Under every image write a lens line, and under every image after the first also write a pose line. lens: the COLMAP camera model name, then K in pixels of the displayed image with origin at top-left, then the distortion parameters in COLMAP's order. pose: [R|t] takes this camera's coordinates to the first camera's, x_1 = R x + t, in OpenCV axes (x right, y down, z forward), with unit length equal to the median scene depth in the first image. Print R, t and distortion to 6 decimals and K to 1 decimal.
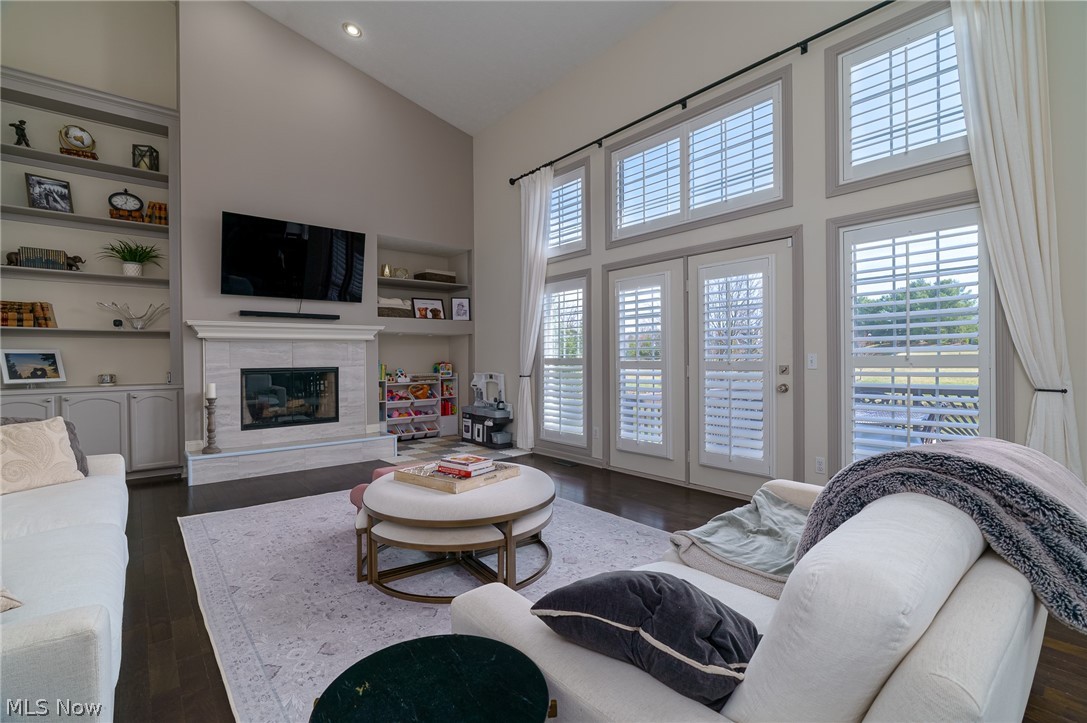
lens RADIAL K [[496.0, 0, 548.0], [0, 496.0, 359.0], [0, 0, 1]] dist [-0.006307, -0.000453]
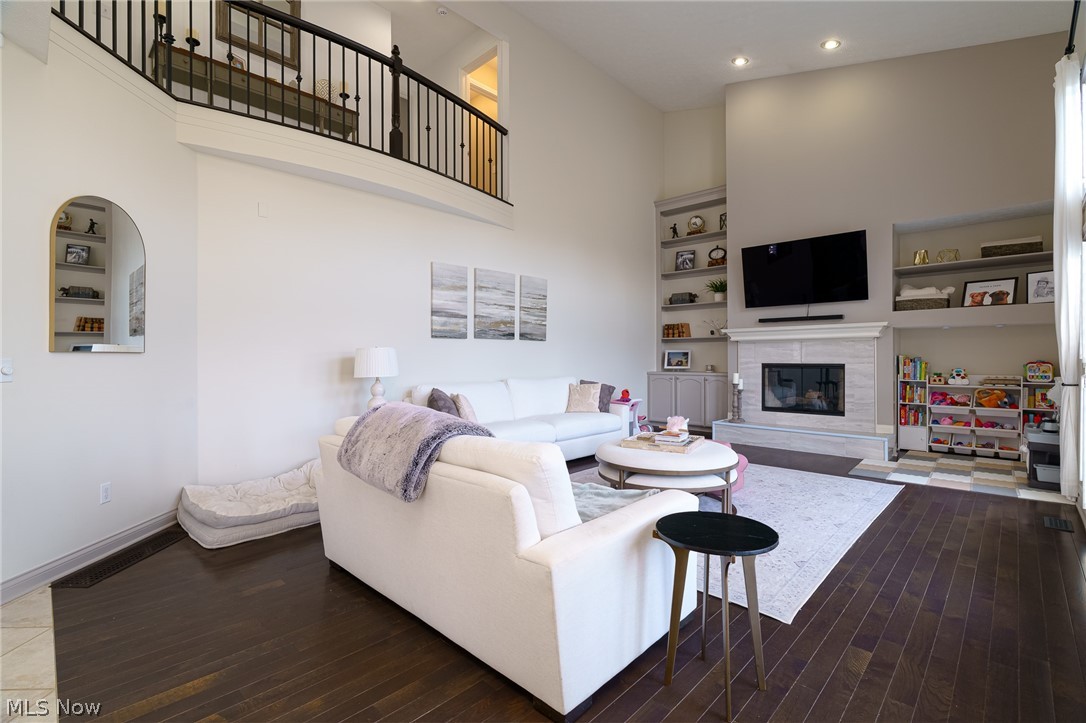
lens RADIAL K [[495.5, 0, 544.1], [0, 495.5, 359.0], [0, 0, 1]] dist [-0.006307, -0.000453]
pose [[0.100287, 0.012397, -0.994881, 0.564364], [-0.001058, 0.999923, 0.012353, -0.006619], [0.994958, -0.000186, 0.100293, 0.270826]]
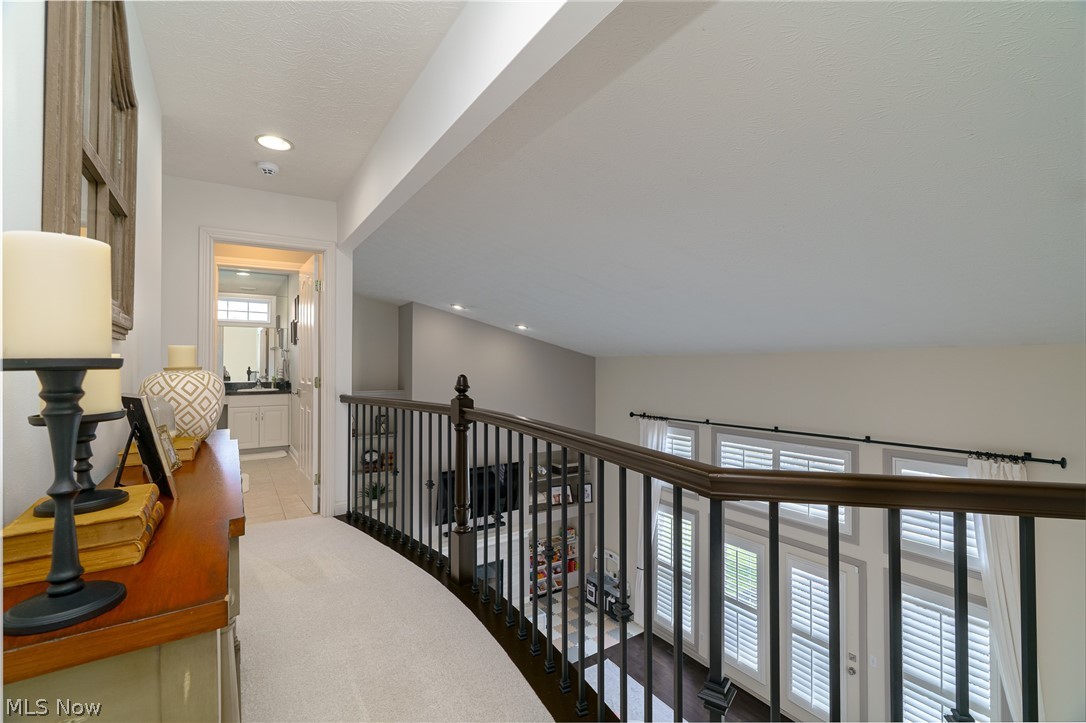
lens RADIAL K [[495.5, 0, 538.8], [0, 495.5, 361.5], [0, 0, 1]] dist [-0.006307, -0.000453]
pose [[0.989570, 0.008416, -0.143808, -0.140362], [-0.010820, 0.999814, -0.015943, -0.520479], [0.143647, 0.017332, 0.989477, -0.351620]]
